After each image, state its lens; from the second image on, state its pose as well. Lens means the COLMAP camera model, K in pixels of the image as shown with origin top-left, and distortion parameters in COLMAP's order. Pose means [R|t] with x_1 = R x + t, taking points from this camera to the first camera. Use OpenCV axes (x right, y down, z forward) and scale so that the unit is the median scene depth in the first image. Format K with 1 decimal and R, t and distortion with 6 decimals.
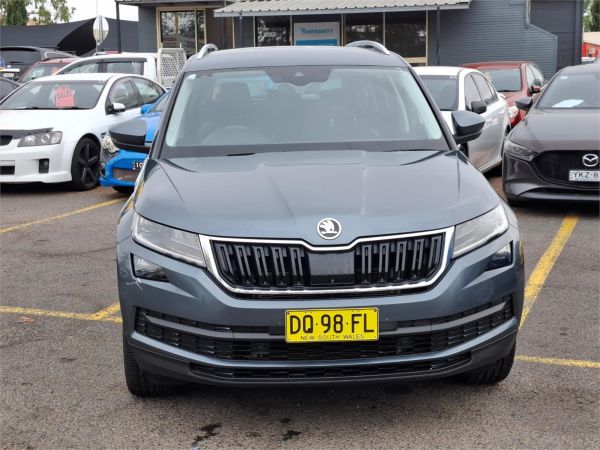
lens RADIAL K [[1004.1, 0, 303.7], [0, 1004.1, 222.5], [0, 0, 1]] dist [0.030734, 0.000000]
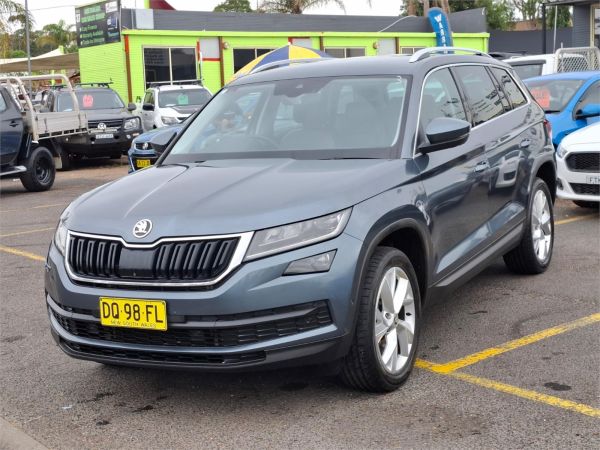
lens RADIAL K [[1004.1, 0, 295.9], [0, 1004.1, 228.7], [0, 0, 1]] dist [0.030734, 0.000000]
pose [[0.859162, 0.043015, -0.509892, 0.752451], [-0.040065, 0.999056, 0.016772, -0.019445], [0.510133, 0.006019, 0.860075, 0.115454]]
